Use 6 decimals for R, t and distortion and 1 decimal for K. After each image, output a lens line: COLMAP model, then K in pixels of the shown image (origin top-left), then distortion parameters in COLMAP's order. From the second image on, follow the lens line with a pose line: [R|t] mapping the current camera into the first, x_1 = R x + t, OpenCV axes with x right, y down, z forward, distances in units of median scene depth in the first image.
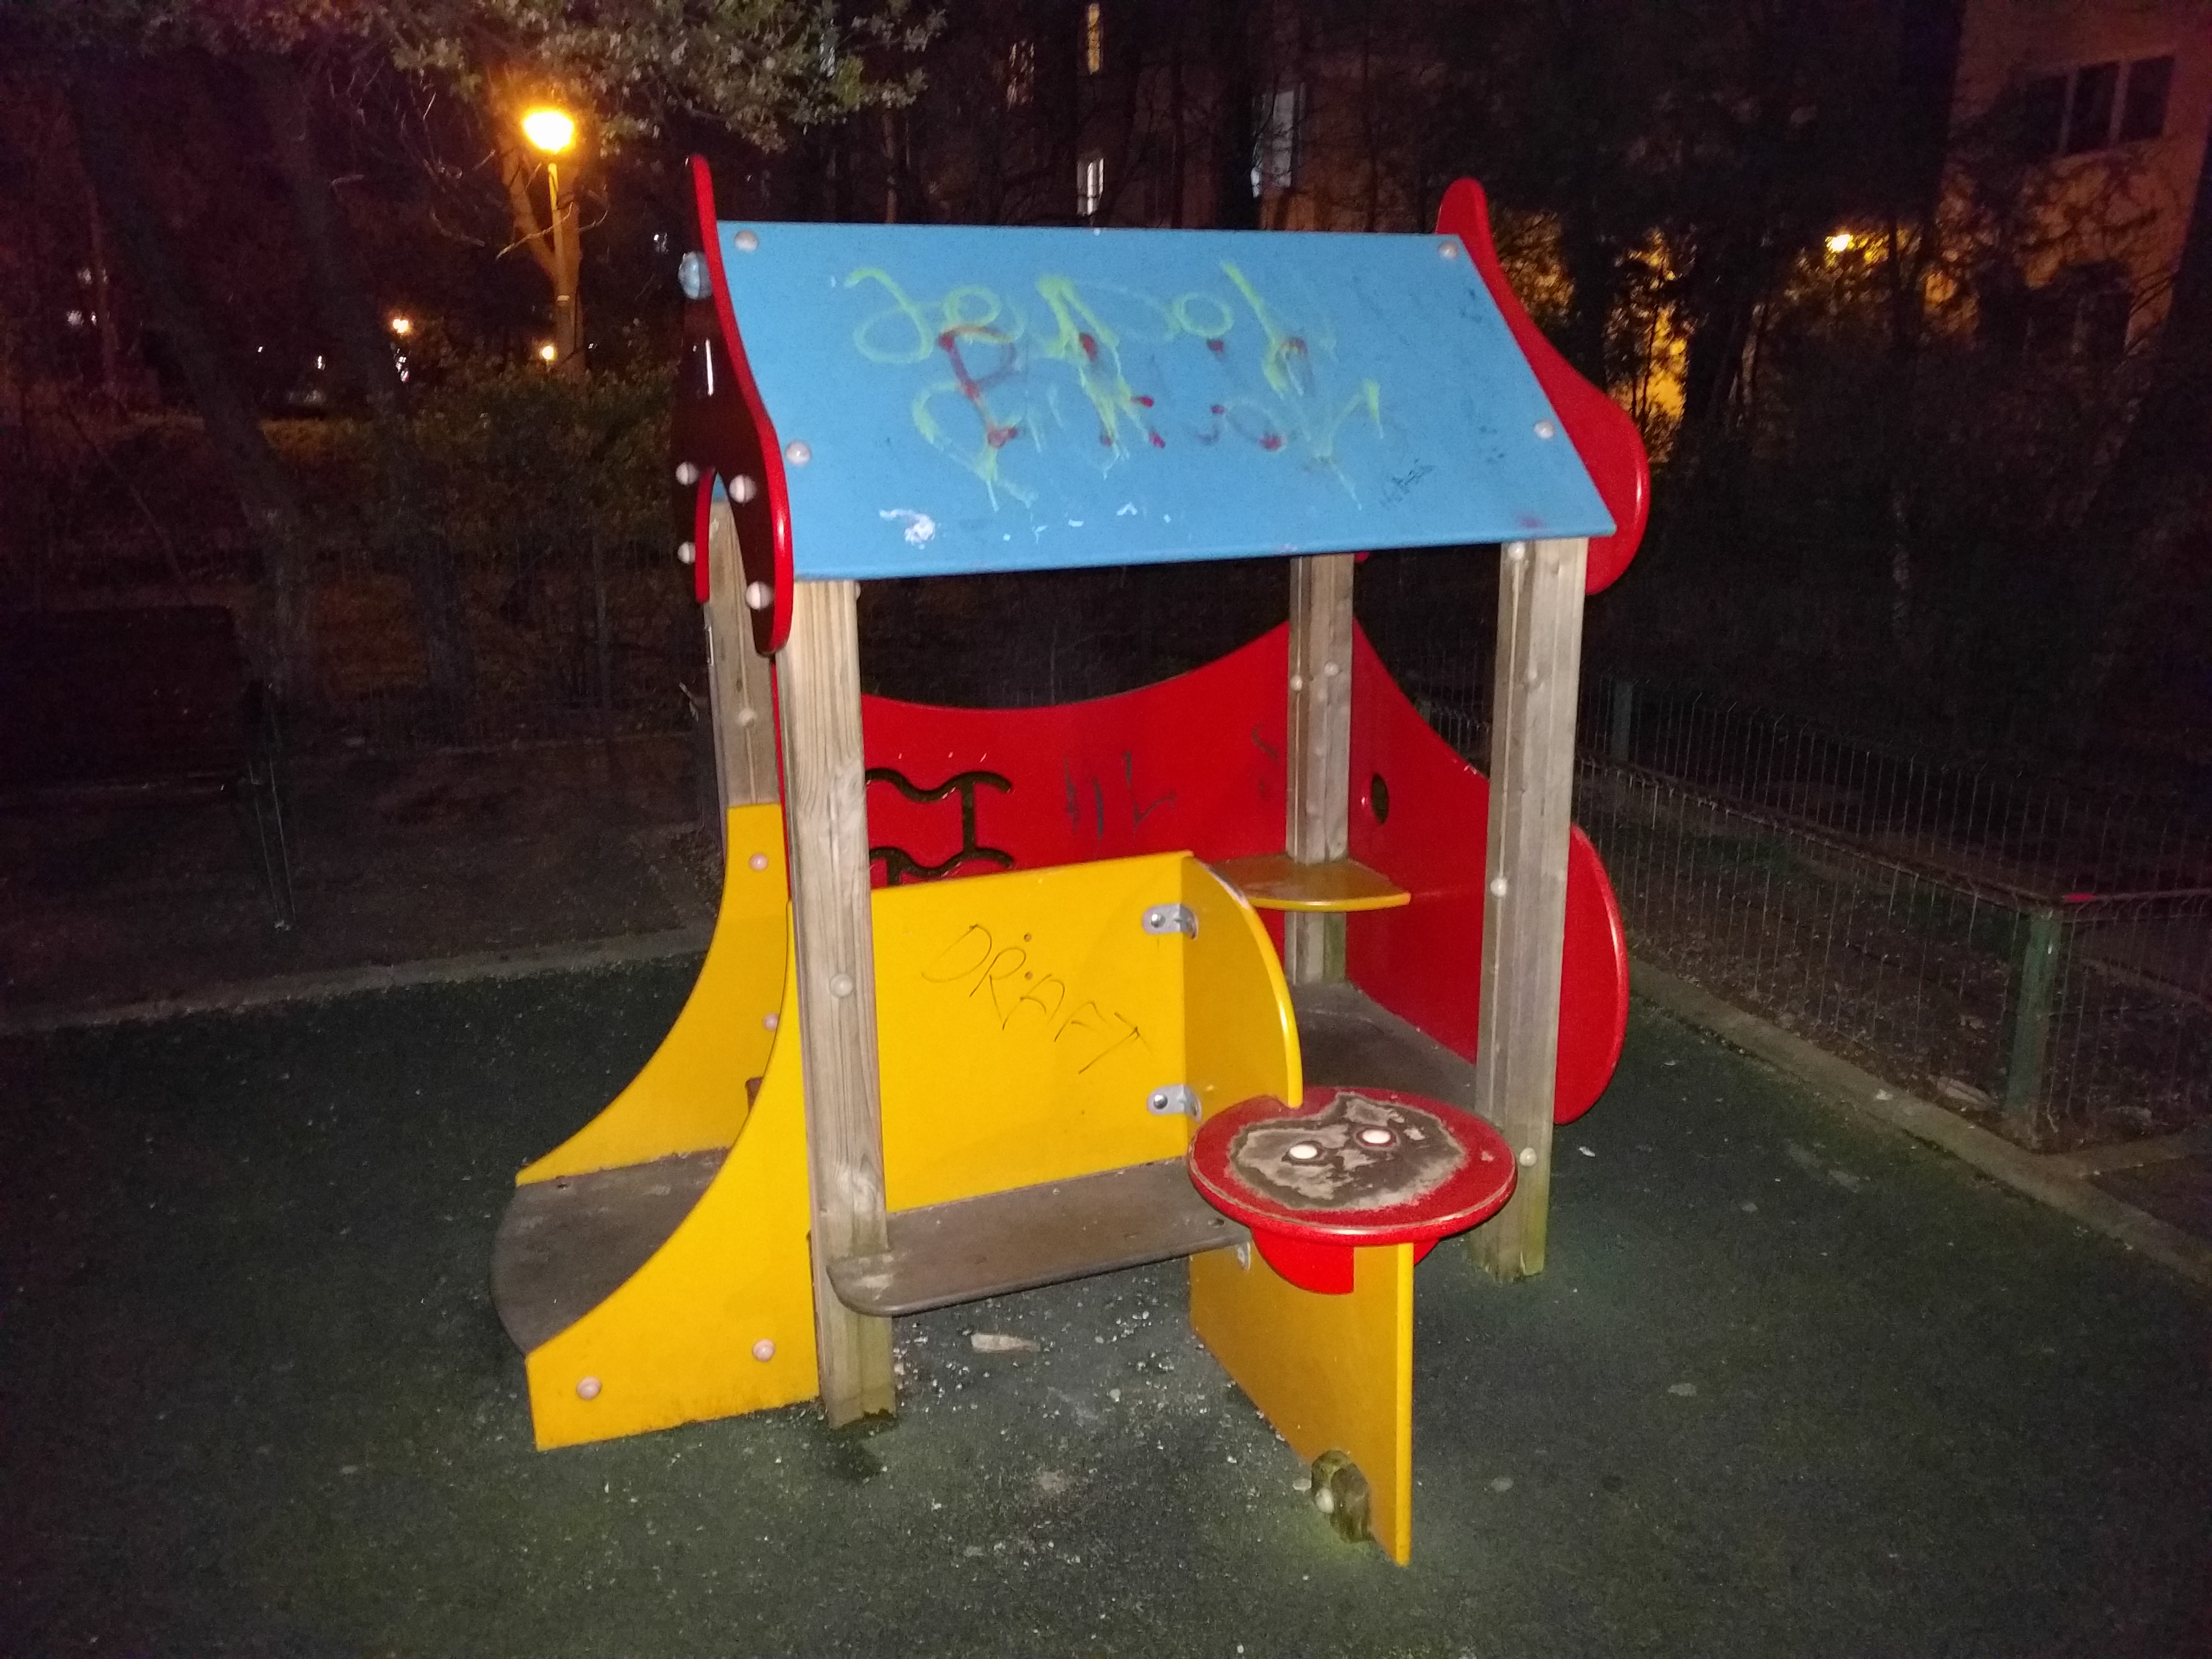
lens RADIAL K [[1632.6, 0, 1104.5], [0, 1632.6, 825.7], [0, 0, 1]] dist [0.000612, 0.004511]
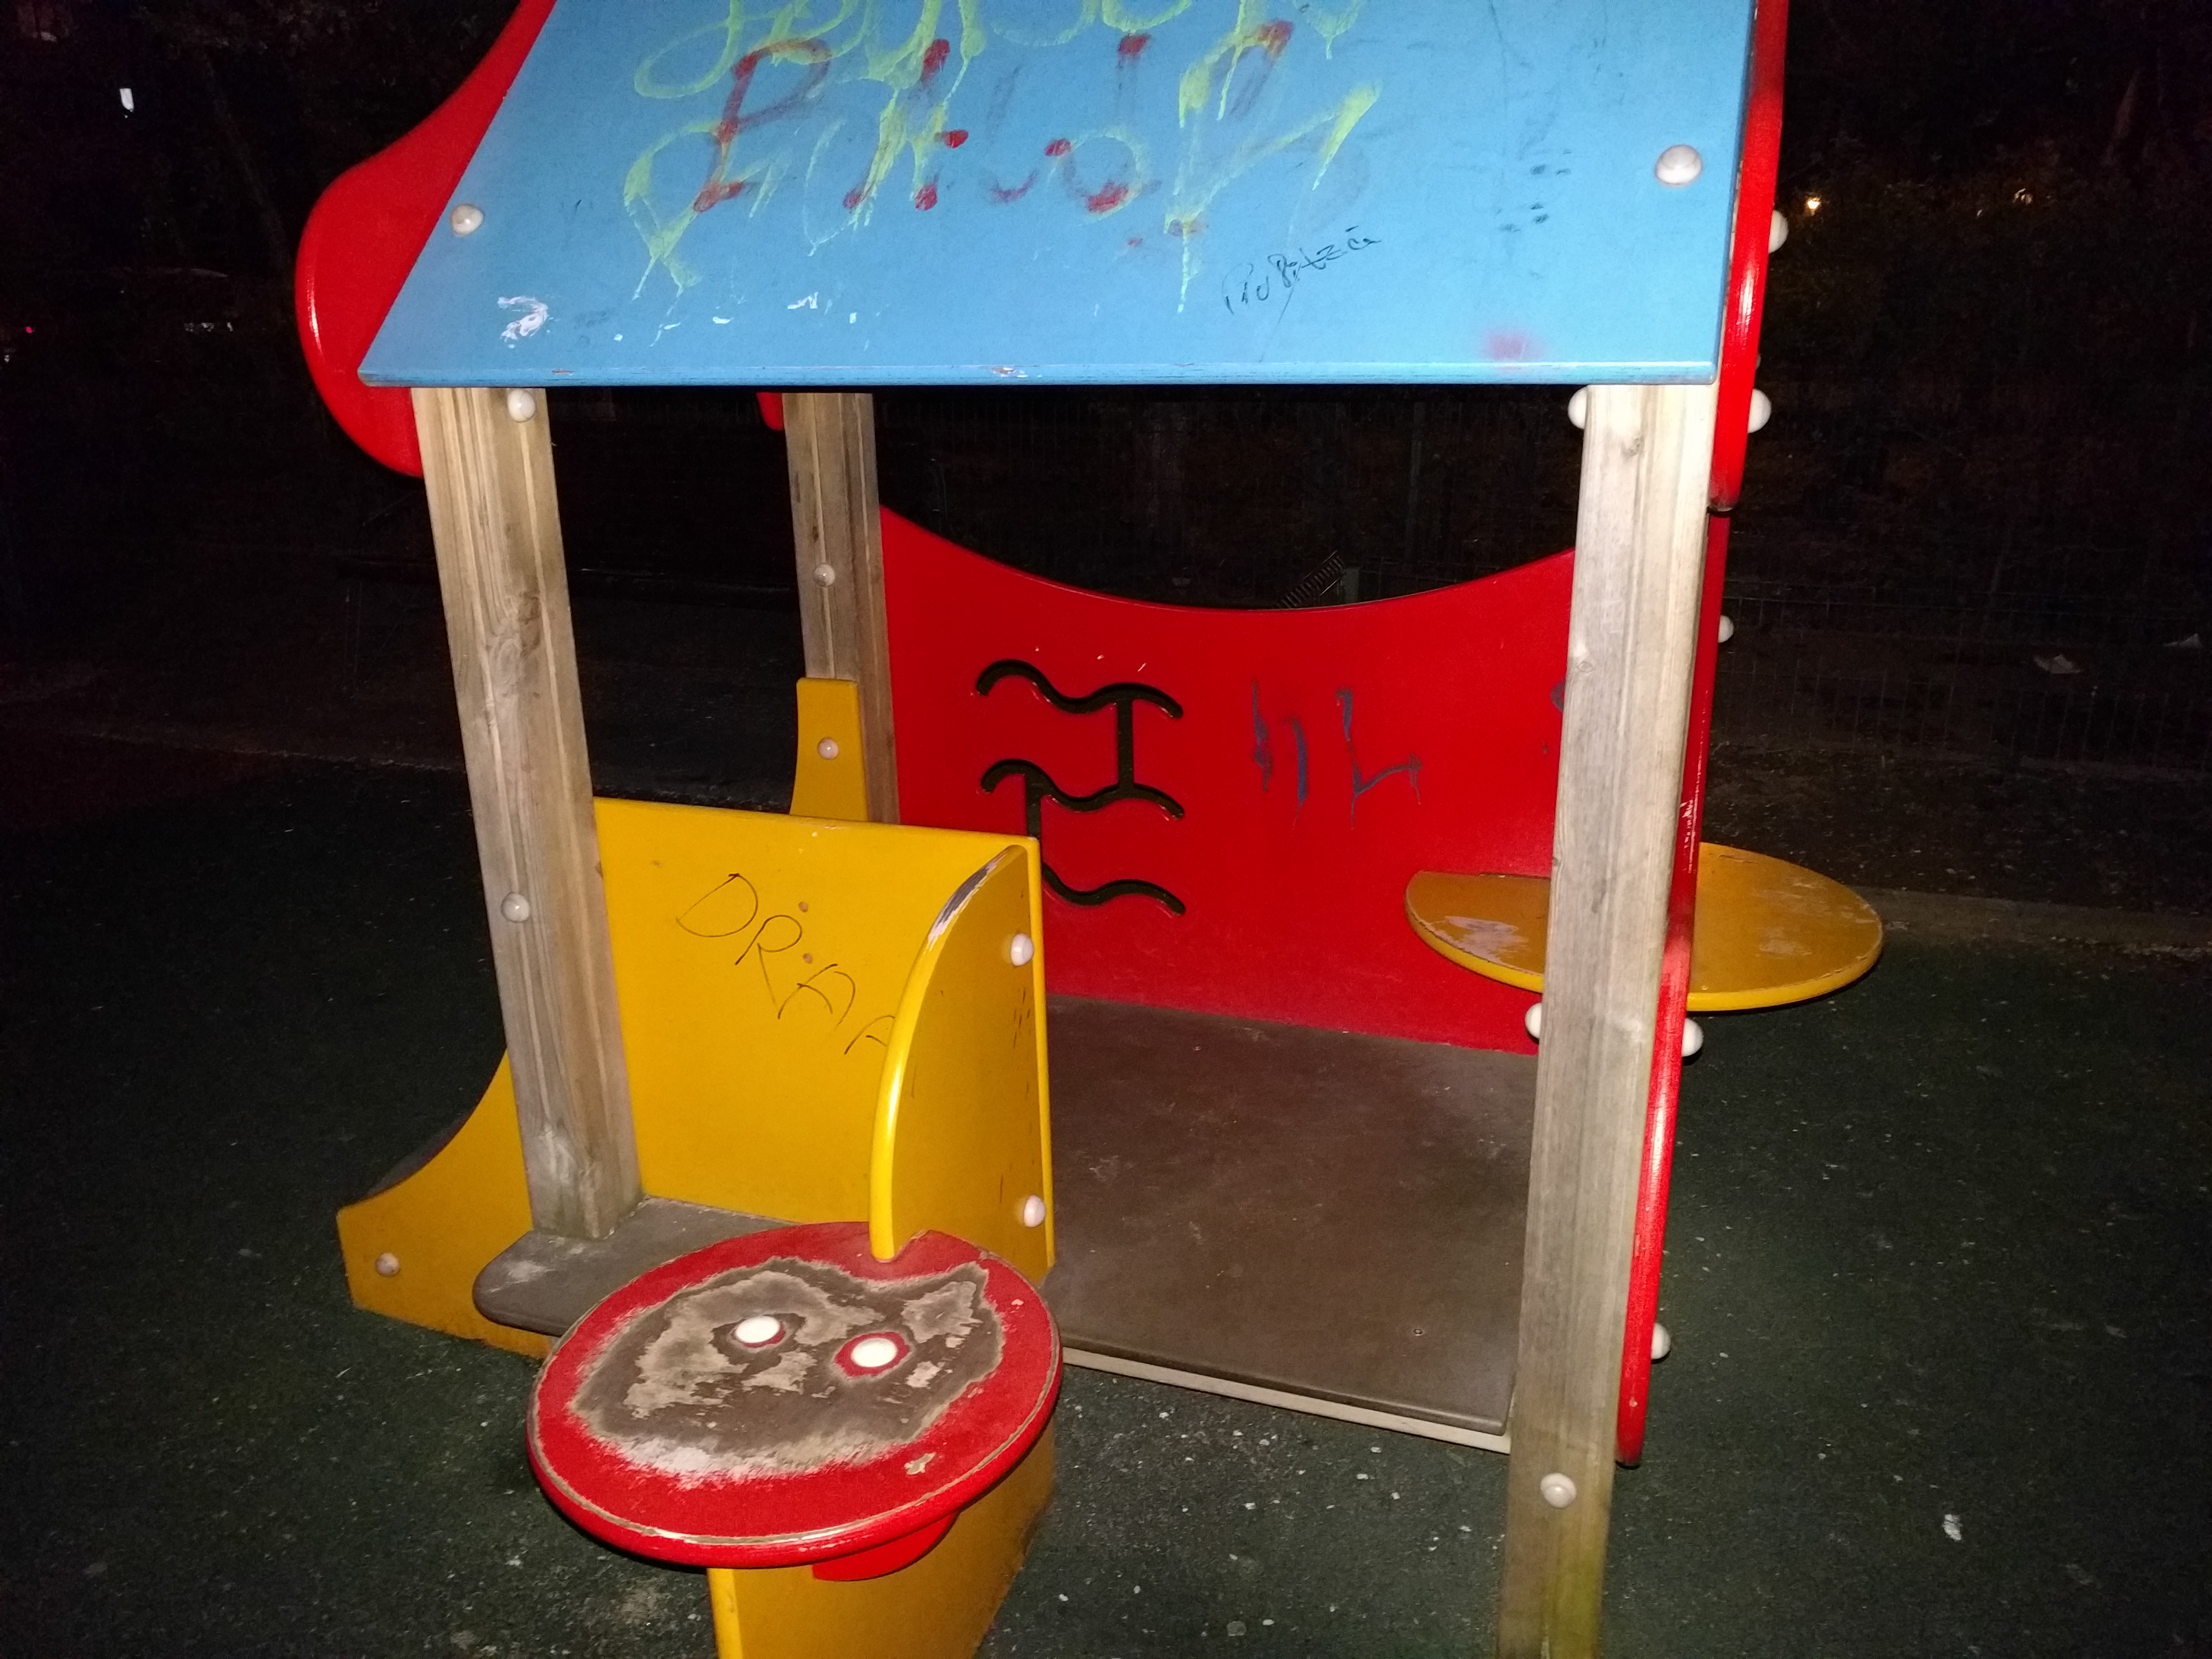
lens RADIAL K [[1632.6, 0, 1104.5], [0, 1632.6, 825.7], [0, 0, 1]] dist [0.000612, 0.004511]
pose [[0.757436, 0.204615, -0.620019, 0.486444], [-0.157903, 0.978842, 0.130131, -0.081135], [0.633528, -0.000663, 0.773720, 0.499292]]
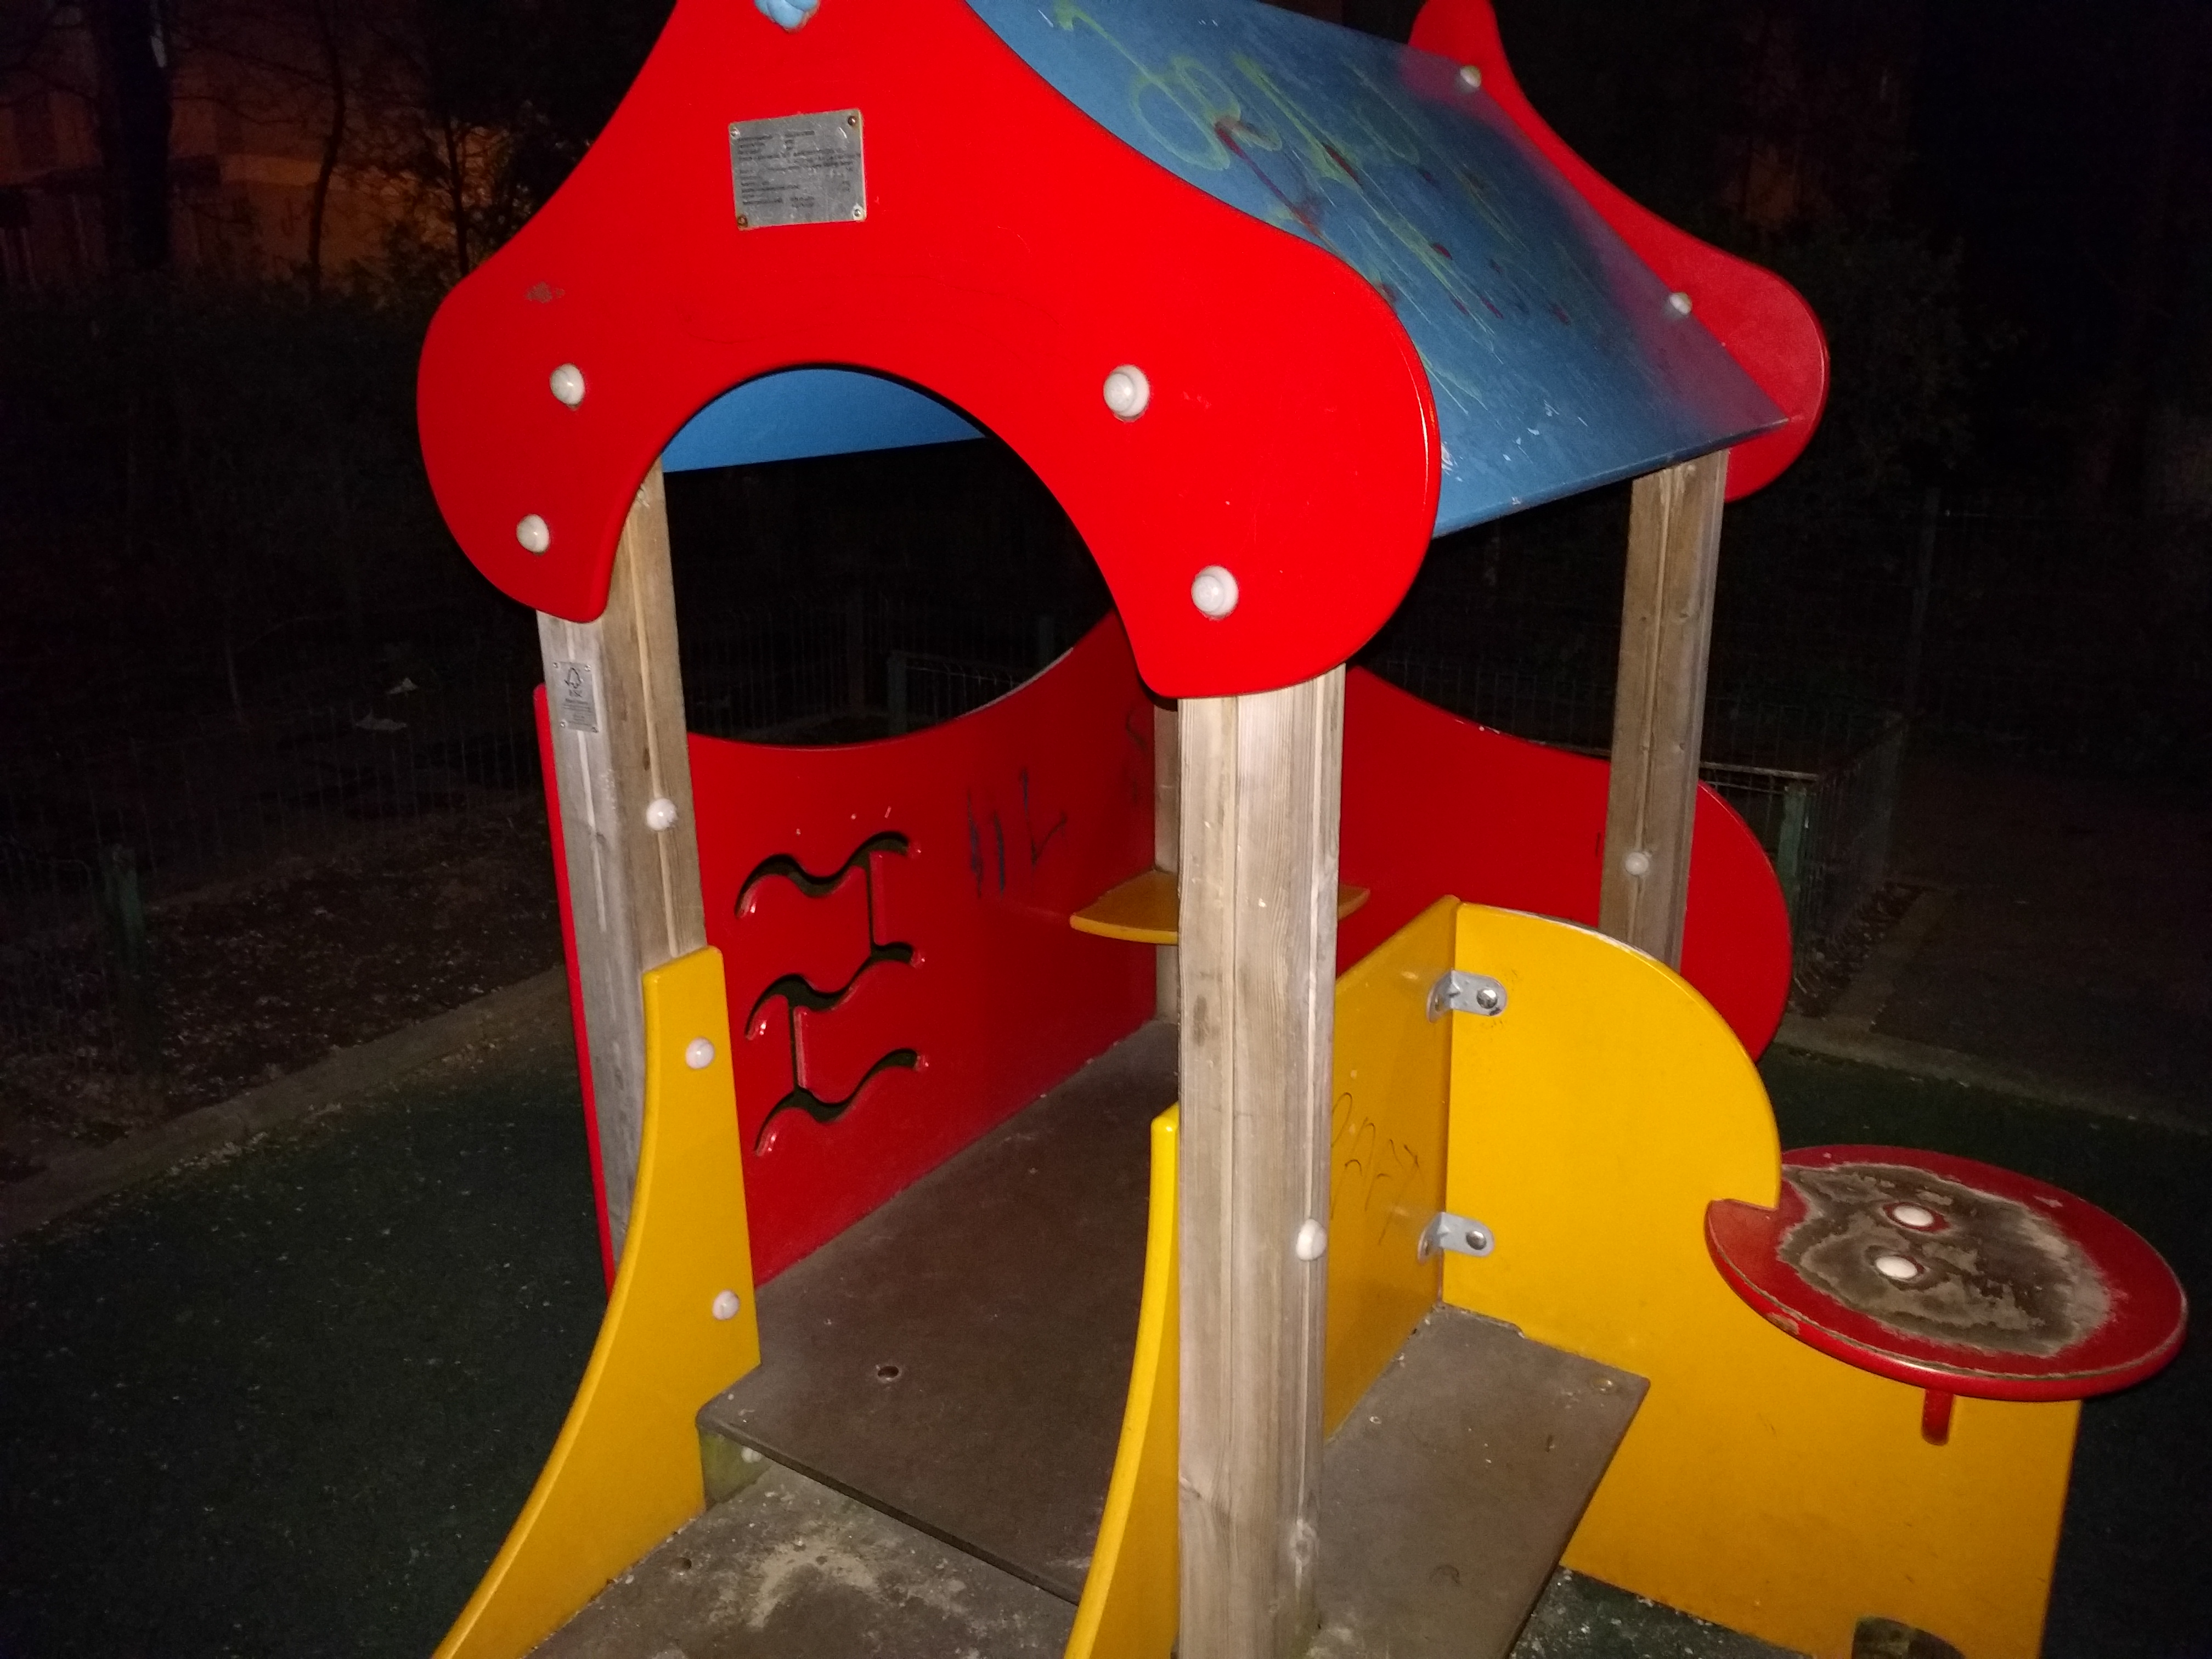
lens RADIAL K [[1646.5, 0, 1065.9], [0, 1646.5, 826.7], [0, 0, 1]] dist [0.002349, -0.001487]
pose [[0.814566, -0.171756, 0.554060, -0.480267], [0.150929, 0.985015, 0.083458, -0.100265], [-0.560092, 0.015642, 0.828283, 0.492474]]
